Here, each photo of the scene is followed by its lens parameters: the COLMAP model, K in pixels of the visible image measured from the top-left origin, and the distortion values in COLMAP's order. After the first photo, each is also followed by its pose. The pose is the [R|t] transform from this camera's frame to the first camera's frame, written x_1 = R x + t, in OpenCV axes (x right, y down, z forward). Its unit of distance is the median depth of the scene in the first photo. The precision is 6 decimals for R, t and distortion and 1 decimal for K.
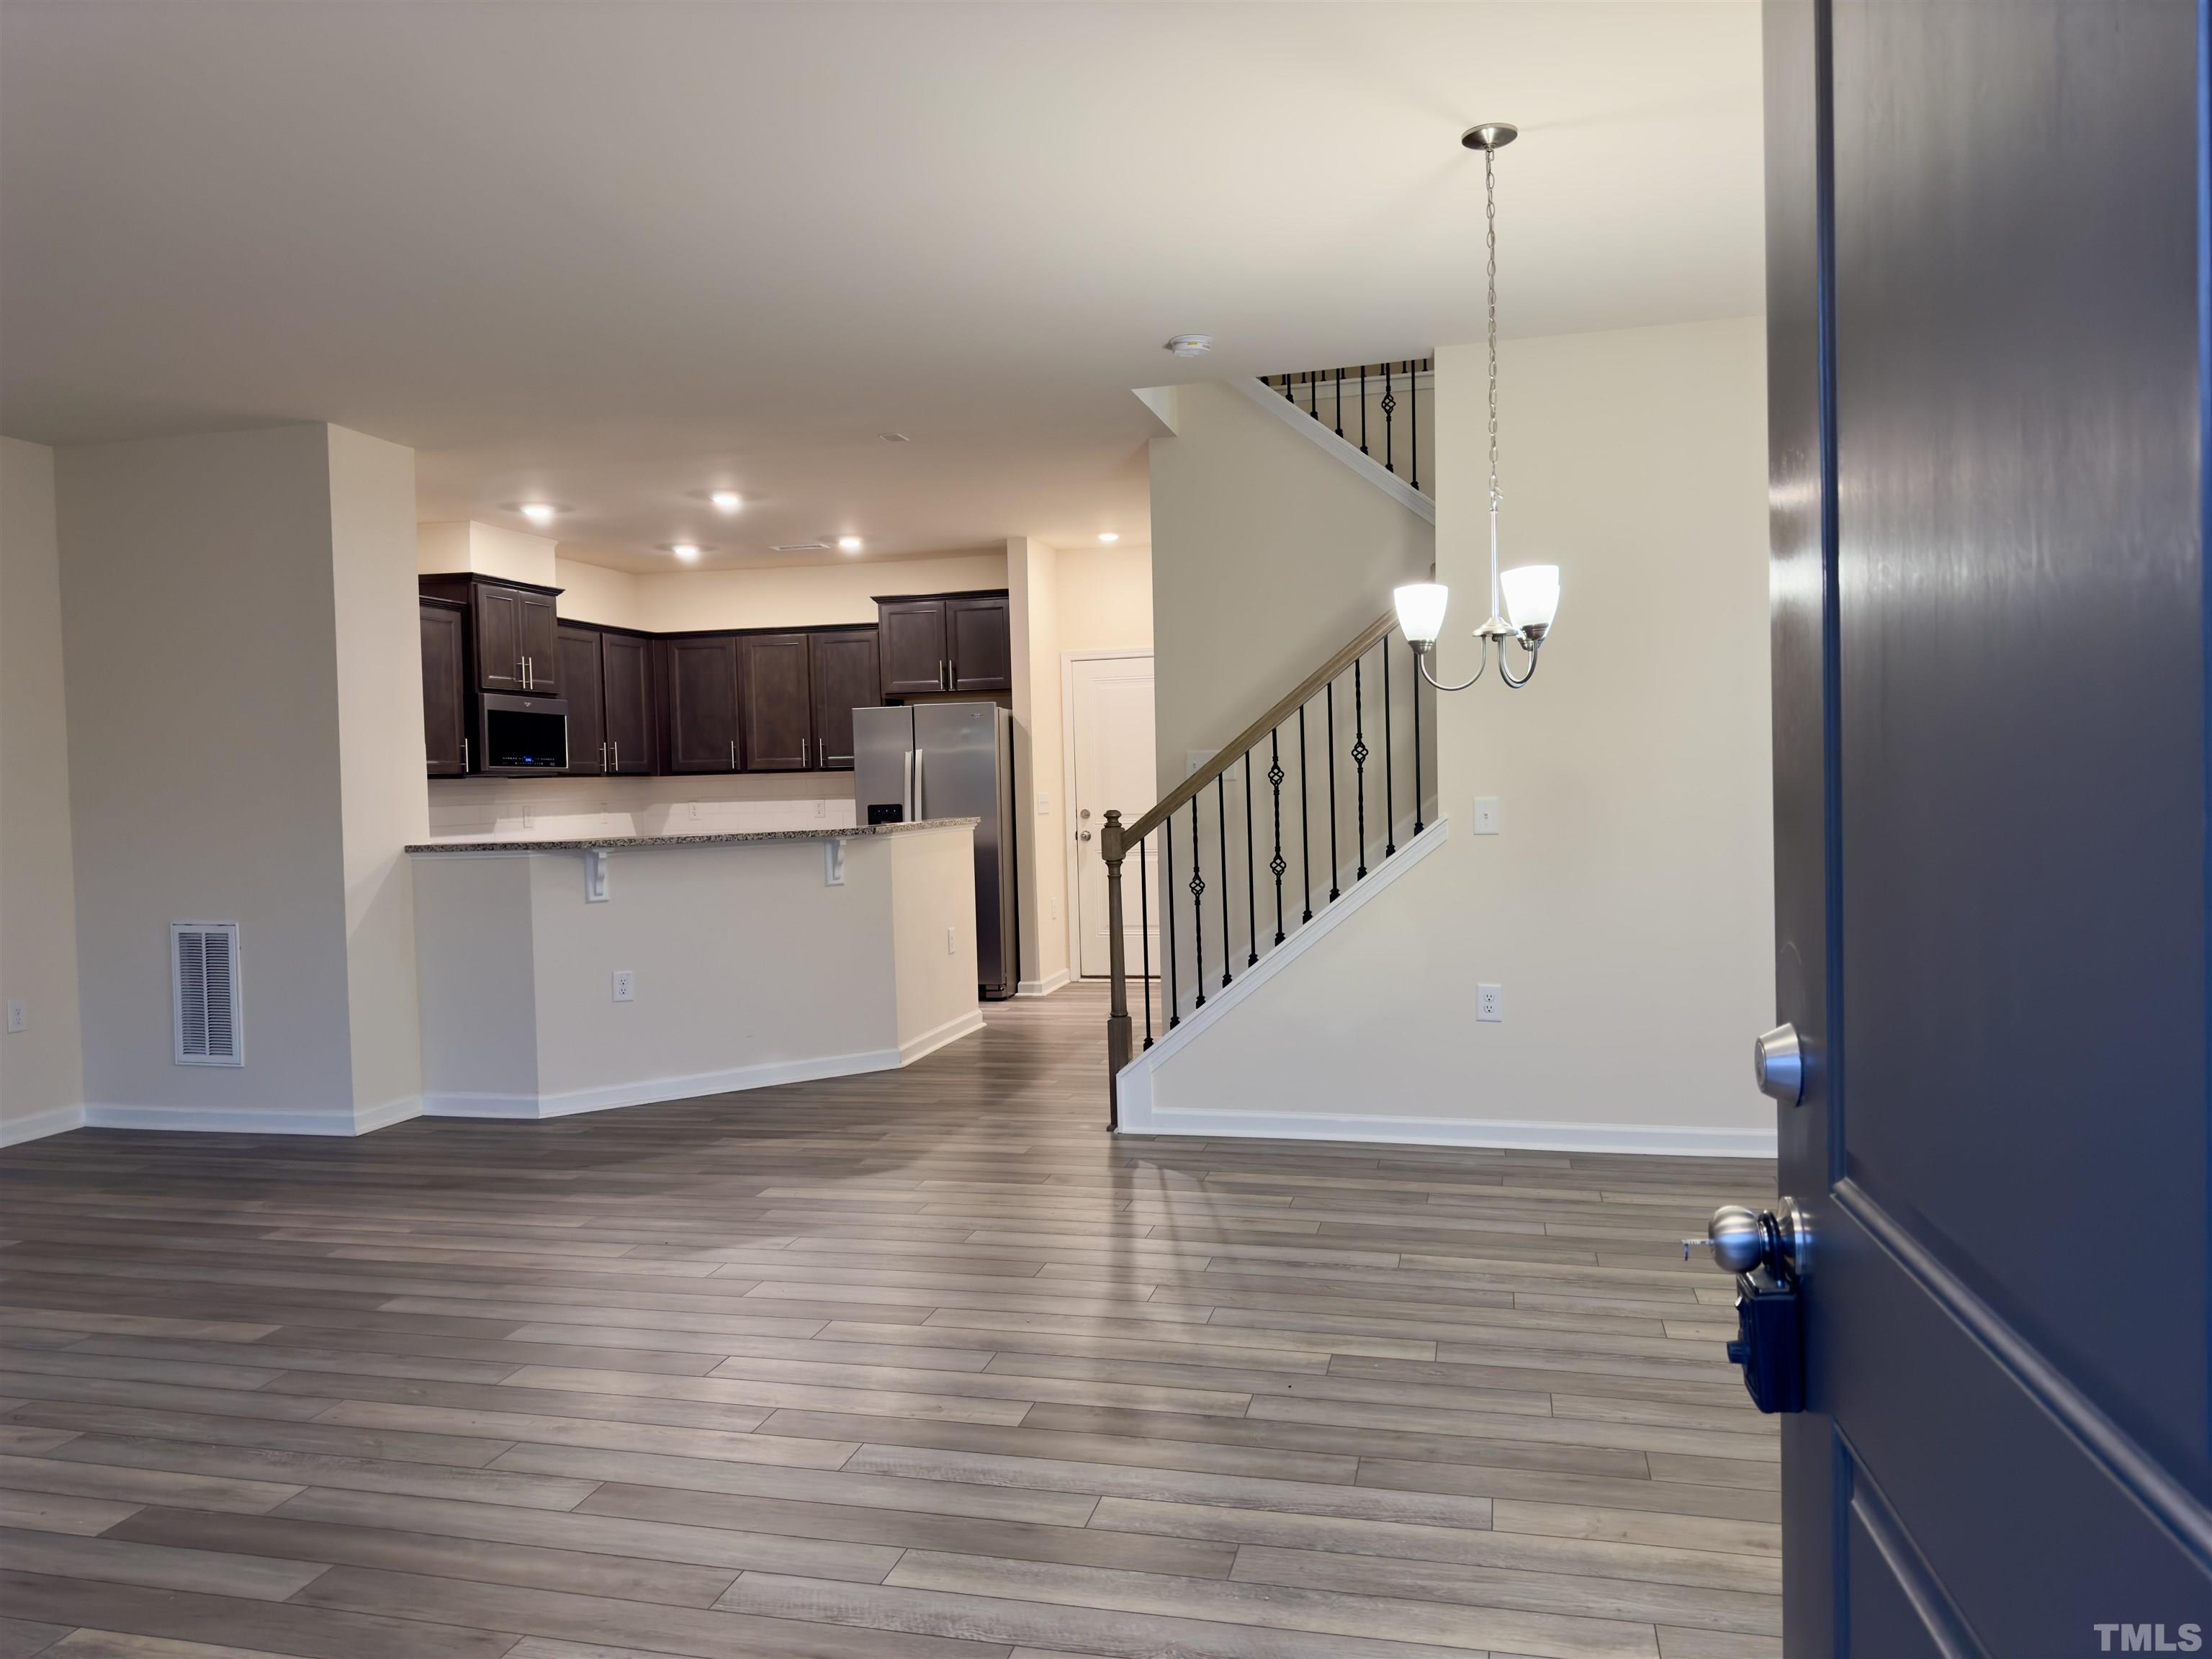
lens RADIAL K [[1542.7, 0, 1097.2], [0, 1542.7, 824.8], [0, 0, 1]] dist [0.122007, -0.172904]
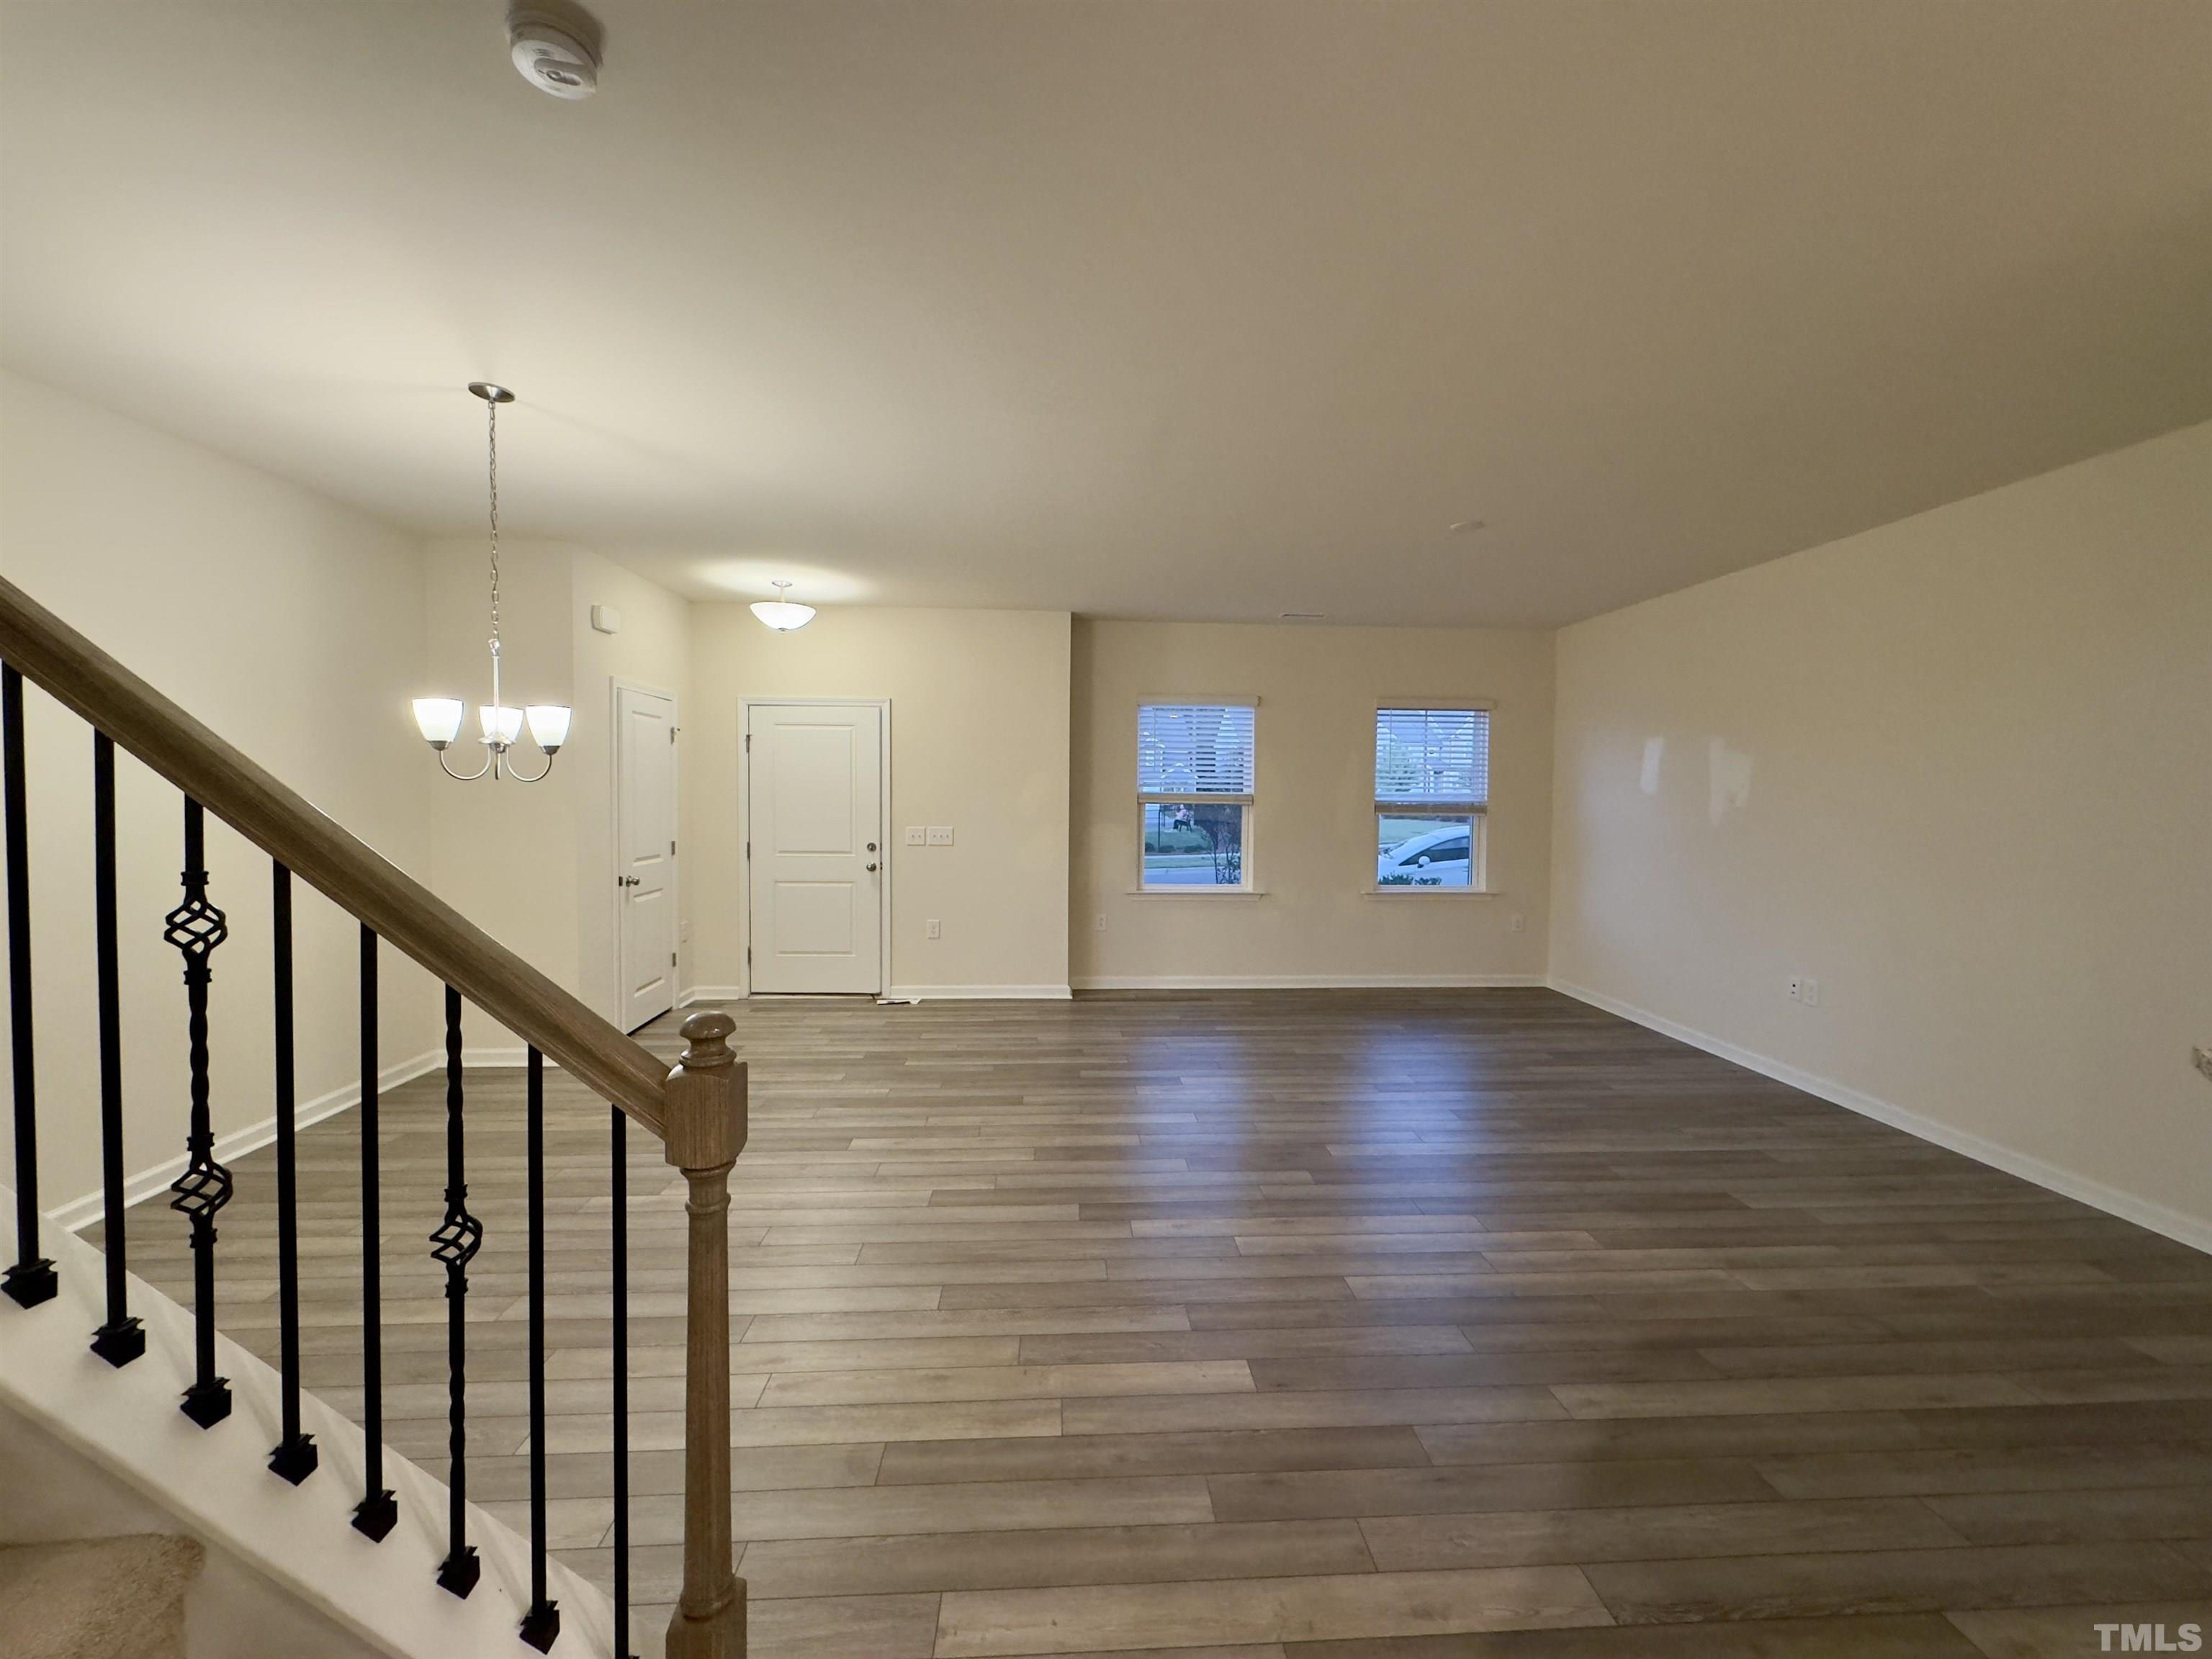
lens RADIAL K [[885.8, 0, 1106.2], [0, 885.8, 824.6], [0, 0, 1]] dist [-0.000443, -0.000063]
pose [[-0.953121, 0.028477, -0.301246, -0.016349], [0.005223, 0.996962, 0.077721, -0.068325], [0.302544, 0.072504, -0.950374, 1.225553]]
